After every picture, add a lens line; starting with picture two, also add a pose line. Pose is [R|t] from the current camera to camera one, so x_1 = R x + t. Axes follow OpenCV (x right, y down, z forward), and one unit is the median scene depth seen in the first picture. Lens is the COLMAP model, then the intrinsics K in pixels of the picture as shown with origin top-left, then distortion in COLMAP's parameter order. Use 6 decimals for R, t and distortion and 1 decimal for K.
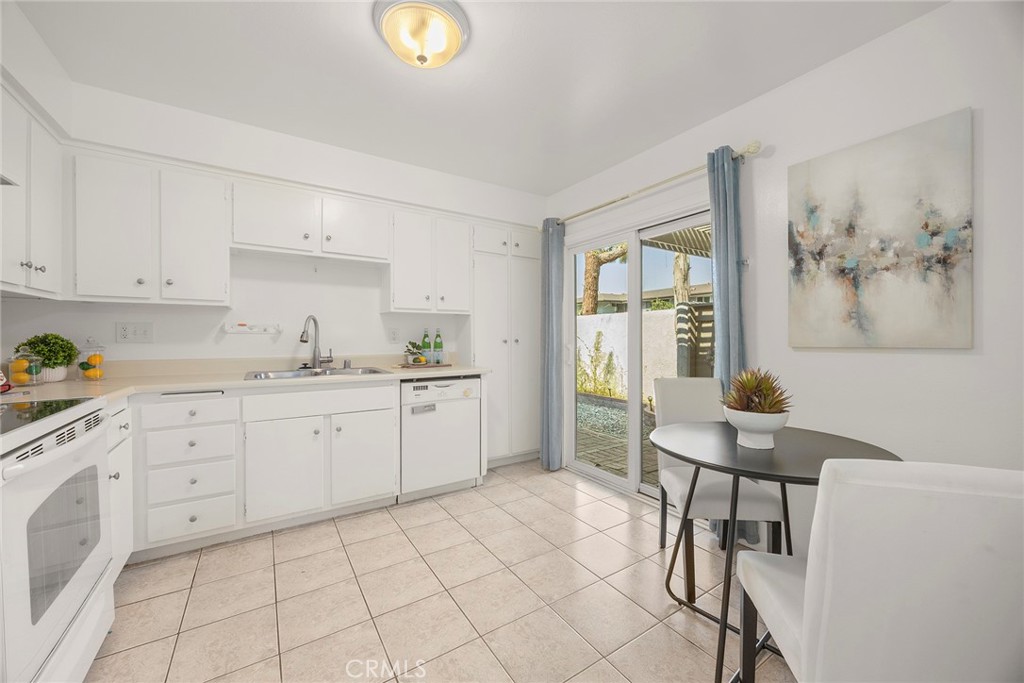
lens RADIAL K [[396.3, 0, 511.1], [0, 396.3, 338.0], [0, 0, 1]] dist [0.006857, 0.000119]
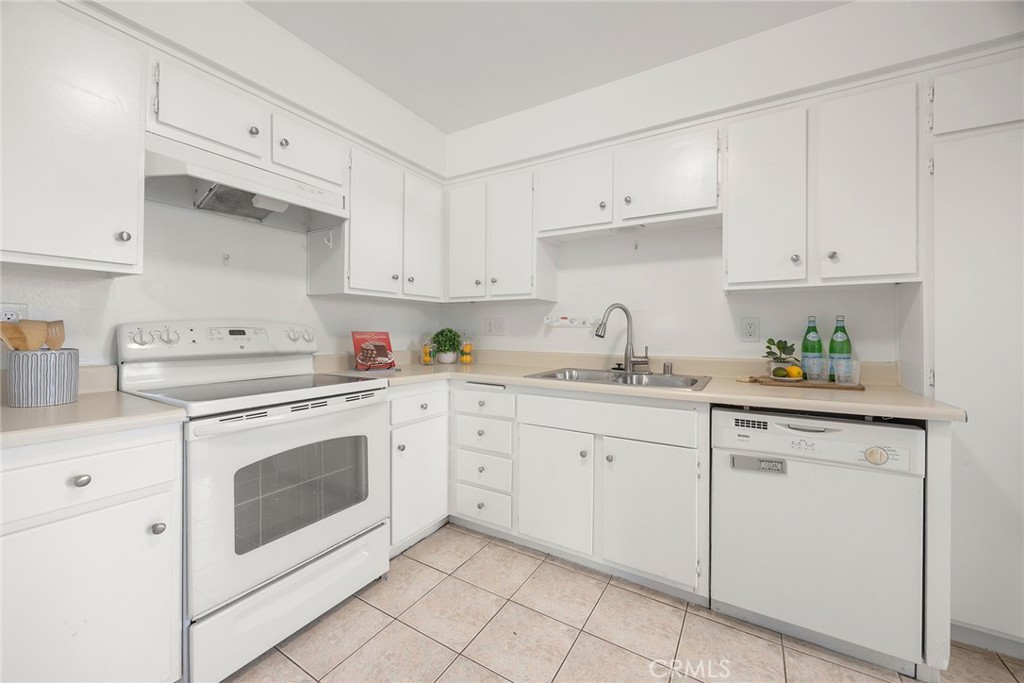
lens RADIAL K [[396.3, 0, 512.2], [0, 396.3, 332.3], [0, 0, 1]] dist [0.006857, 0.000119]
pose [[0.435066, 0.004487, -0.900388, 0.124321], [-0.006048, 0.999980, 0.002061, 0.000119], [0.900378, 0.004549, 0.435084, 0.474522]]
